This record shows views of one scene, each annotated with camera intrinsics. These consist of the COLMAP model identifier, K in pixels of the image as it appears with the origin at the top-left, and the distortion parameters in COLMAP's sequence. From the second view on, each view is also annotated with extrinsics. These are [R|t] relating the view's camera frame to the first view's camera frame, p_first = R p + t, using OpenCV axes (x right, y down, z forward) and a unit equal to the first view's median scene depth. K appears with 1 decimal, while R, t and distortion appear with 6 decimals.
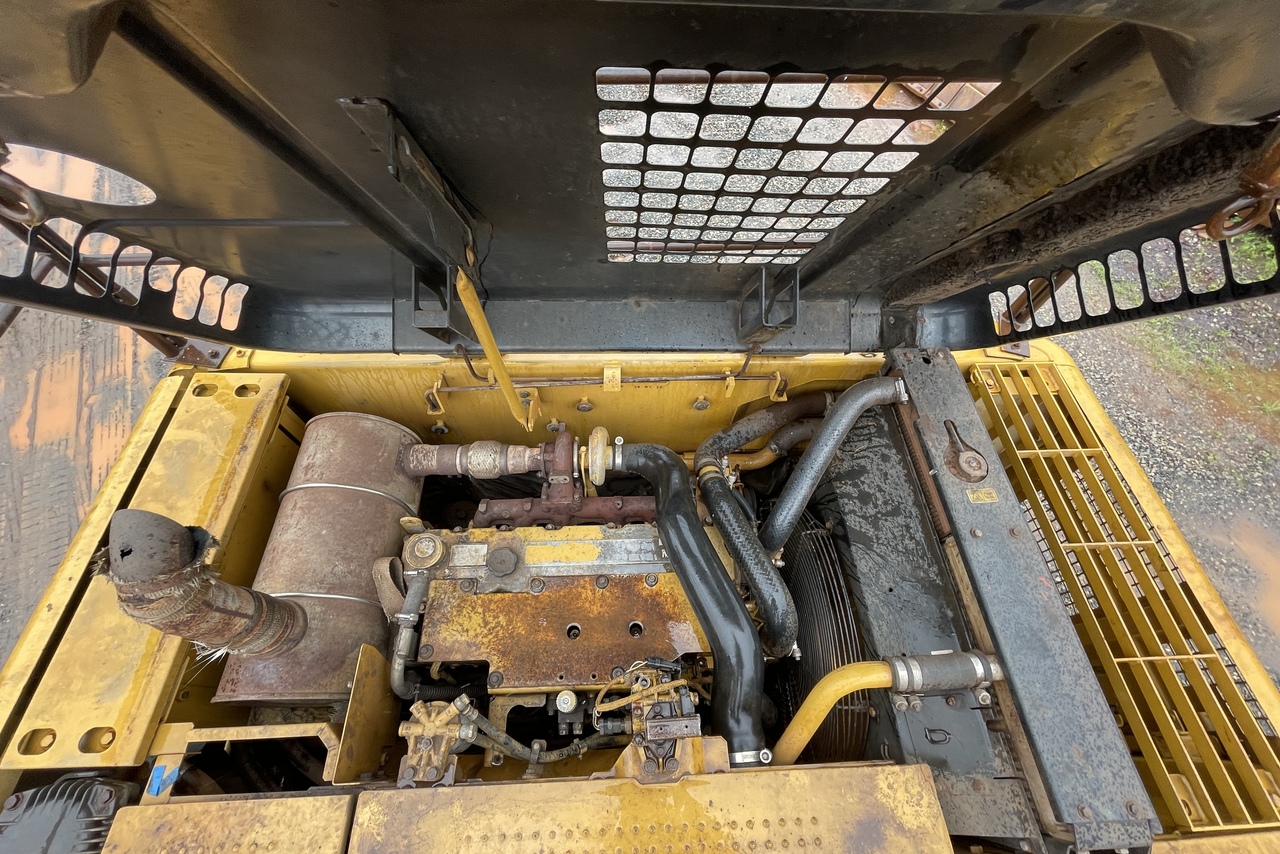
lens RADIAL K [[518.9, 0, 635.2], [0, 518.9, 427.0], [0, 0, 1]] dist [0.002358, 0.000848]
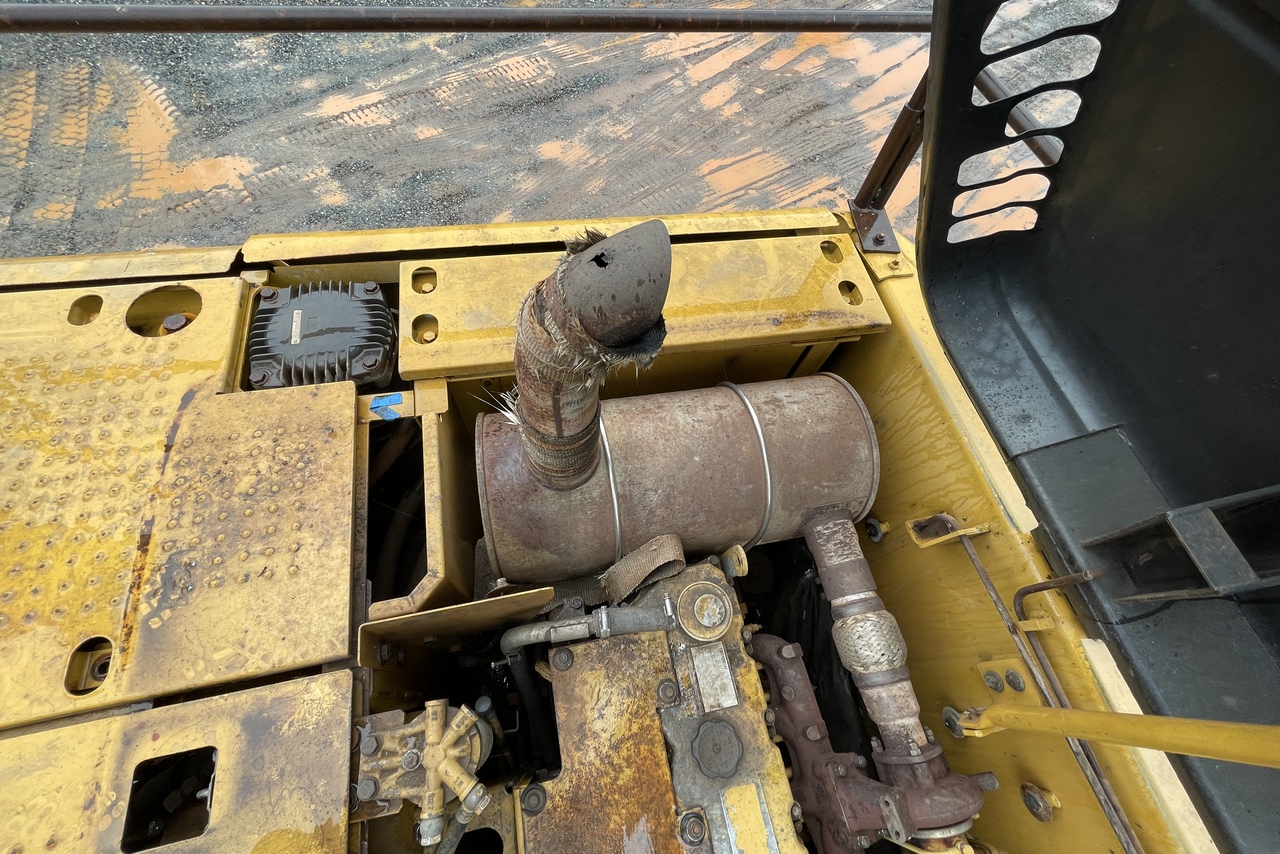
lens RADIAL K [[518.9, 0, 635.2], [0, 518.9, 427.0], [0, 0, 1]] dist [0.002358, 0.000848]
pose [[0.171329, 0.873554, -0.455577, -0.325977], [-0.898041, 0.328641, 0.292432, 0.057120], [0.405177, 0.359024, 0.840793, 0.357130]]
